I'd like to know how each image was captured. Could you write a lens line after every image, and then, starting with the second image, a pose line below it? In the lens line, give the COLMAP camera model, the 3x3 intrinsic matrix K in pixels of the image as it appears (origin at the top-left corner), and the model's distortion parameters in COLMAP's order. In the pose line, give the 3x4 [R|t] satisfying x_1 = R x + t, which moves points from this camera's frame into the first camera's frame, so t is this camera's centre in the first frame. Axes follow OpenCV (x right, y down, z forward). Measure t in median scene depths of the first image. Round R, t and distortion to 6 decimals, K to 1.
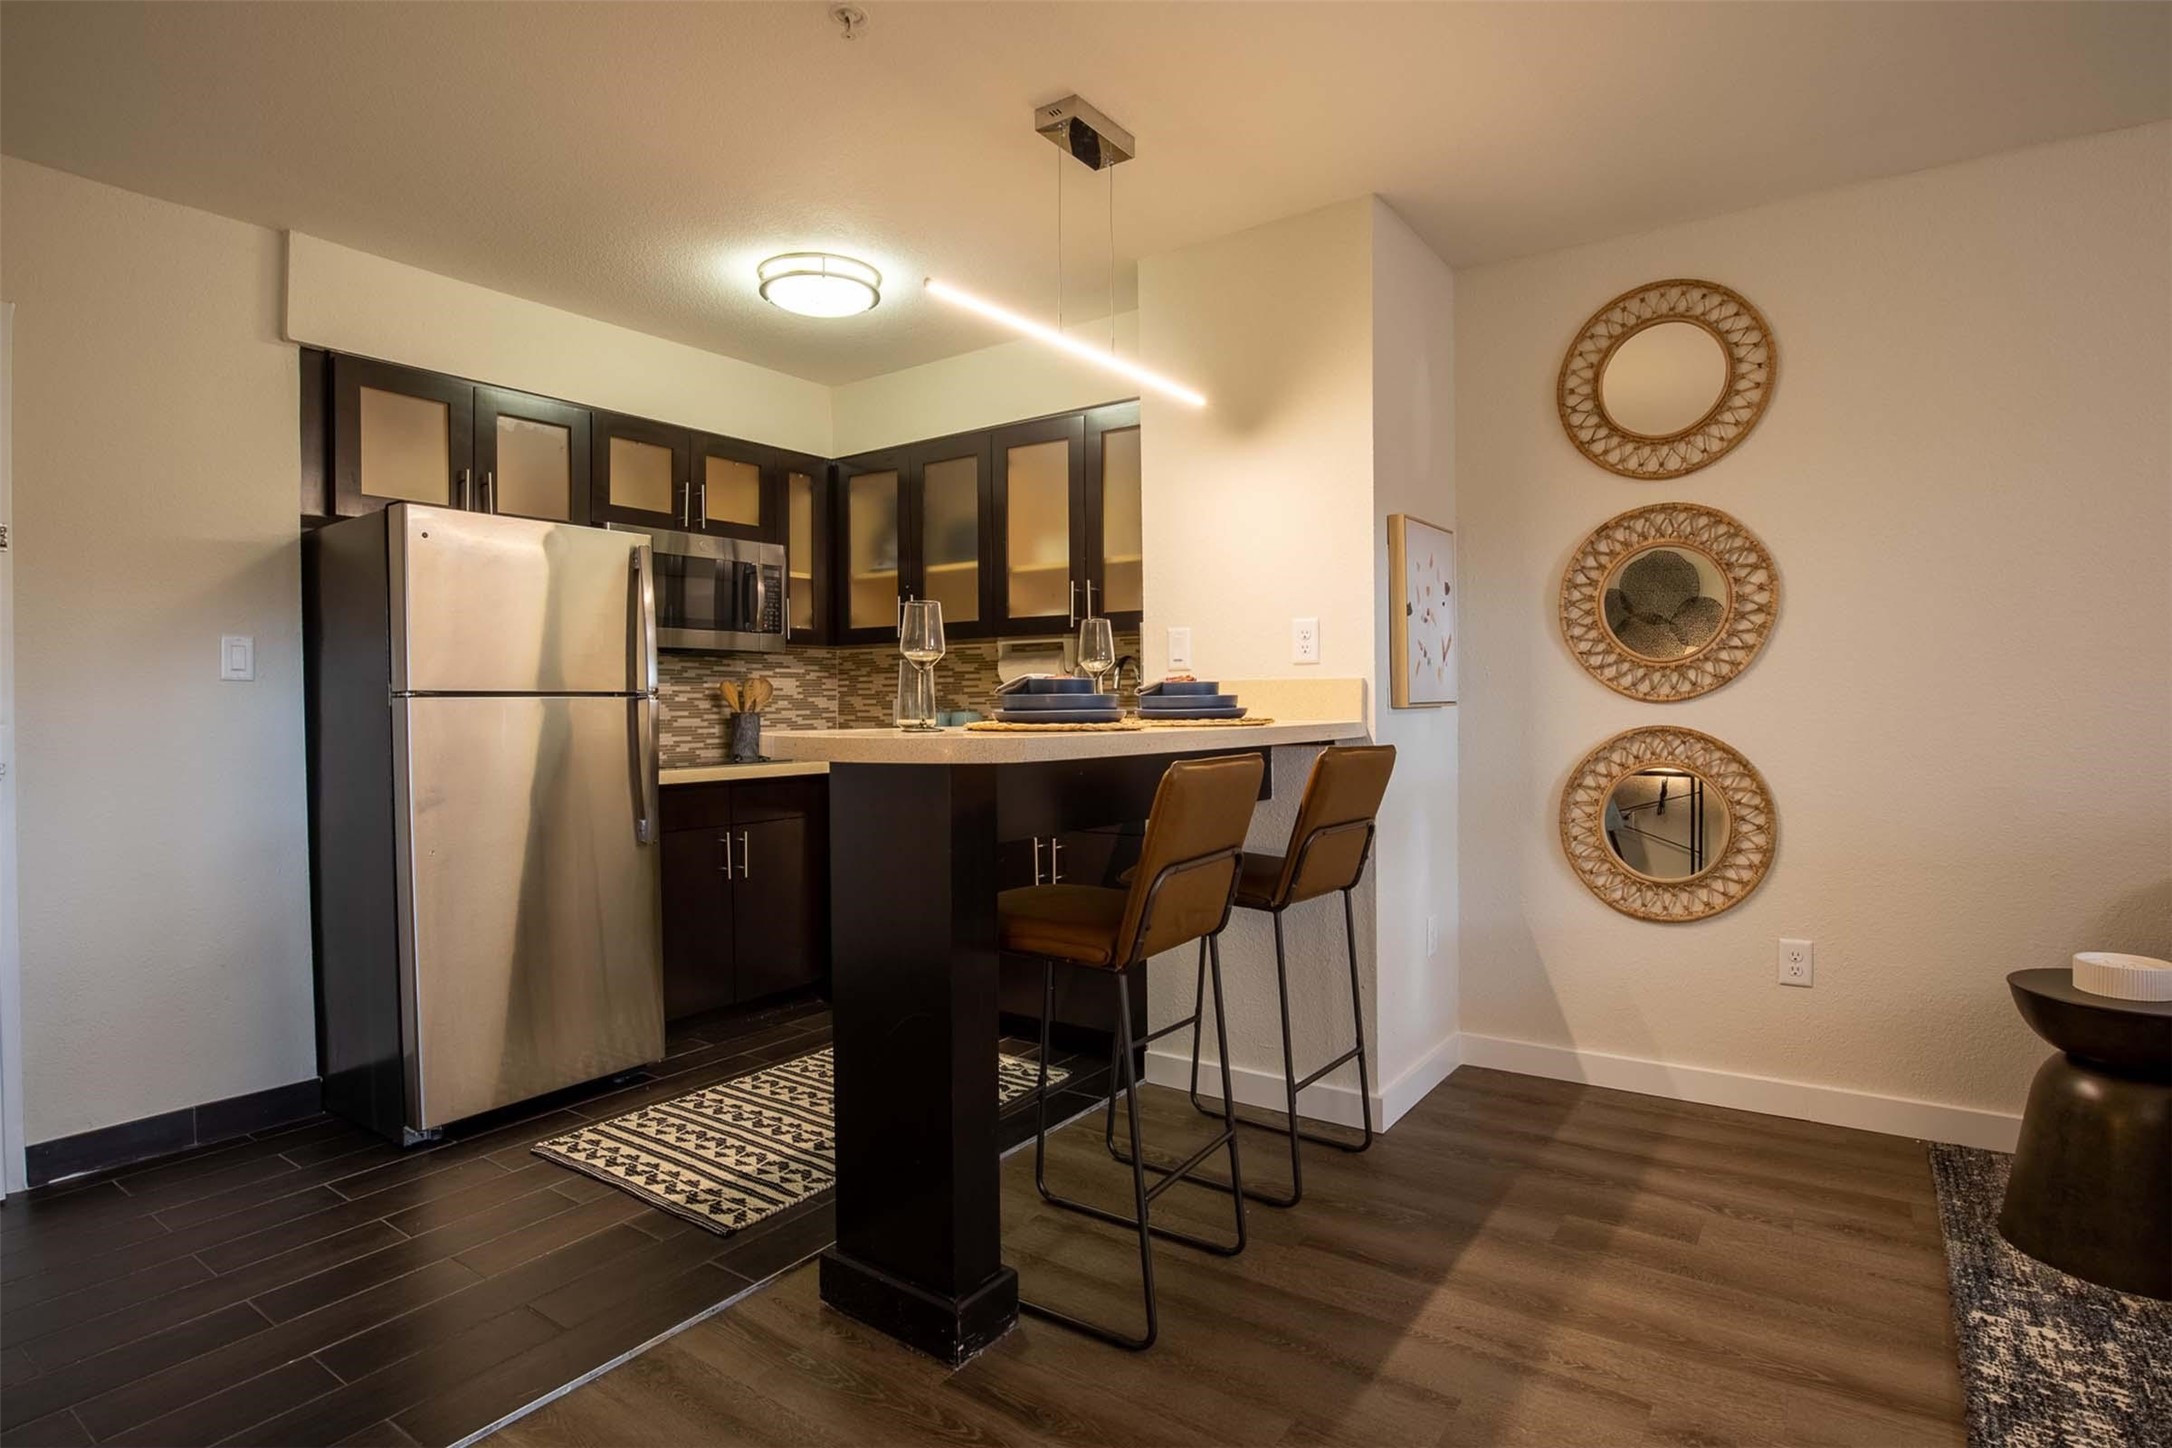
lens RADIAL K [[1104.4, 0, 1084.0], [0, 1104.4, 718.6], [0, 0, 1]] dist [-0.057791, 0.021564]
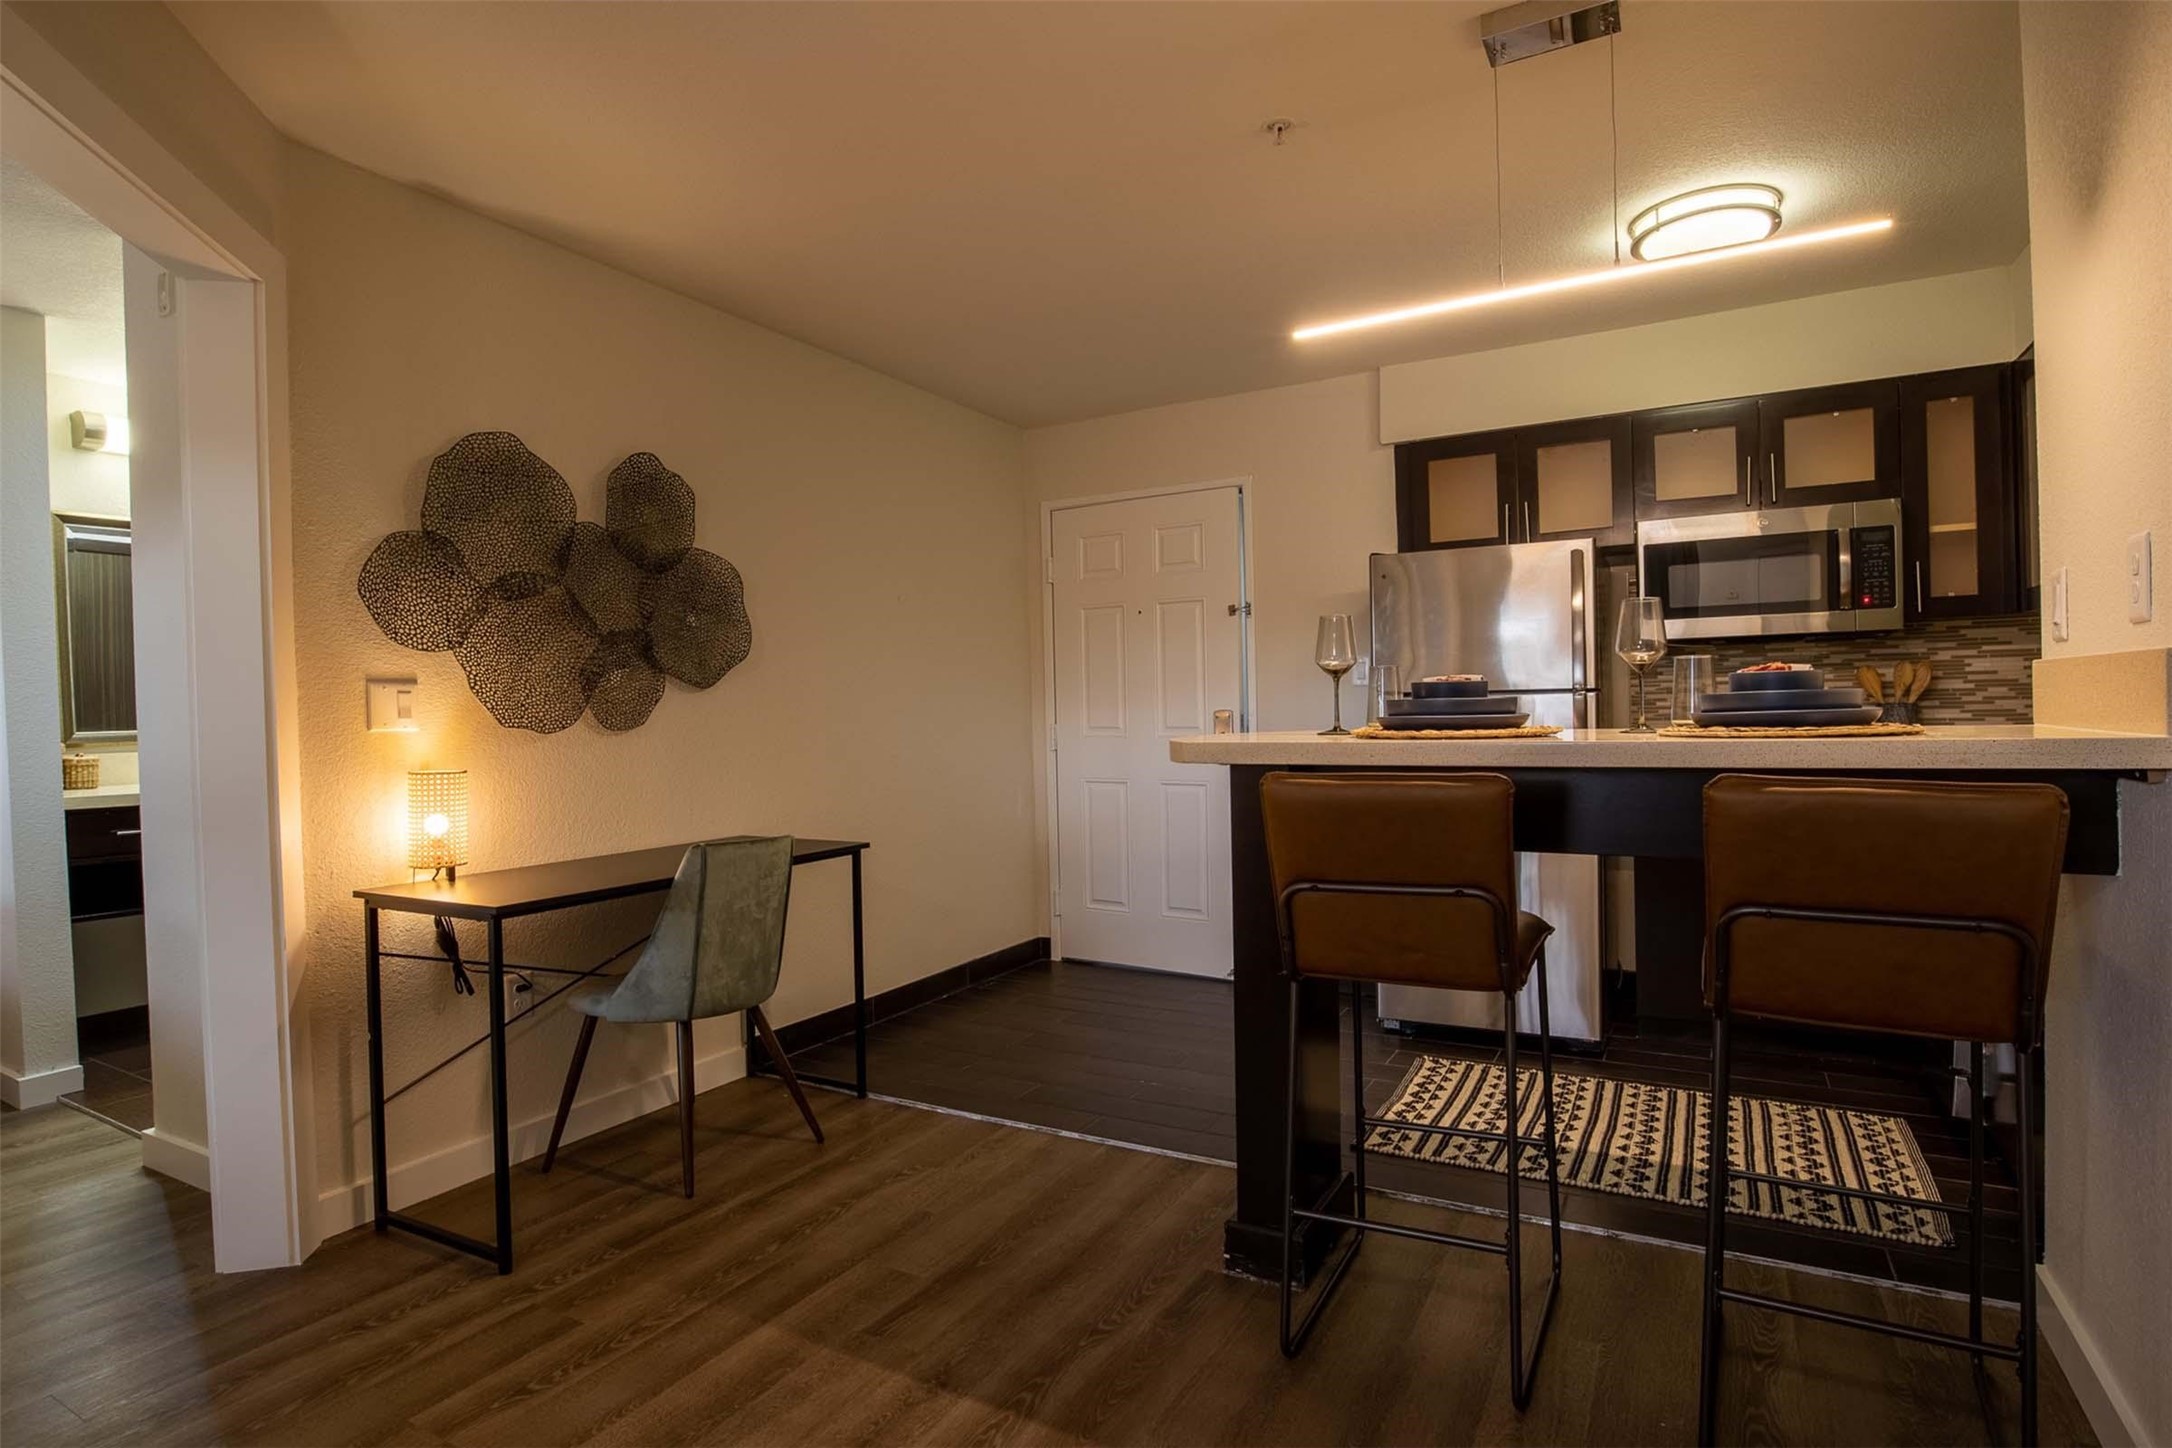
lens RADIAL K [[1104.4, 0, 1084.0], [0, 1104.4, 718.6], [0, 0, 1]] dist [-0.057791, 0.021564]
pose [[0.095117, 0.015357, -0.995348, 0.675095], [0.006599, 0.999849, 0.016057, -0.016819], [0.995444, -0.008095, 0.095001, 0.476124]]
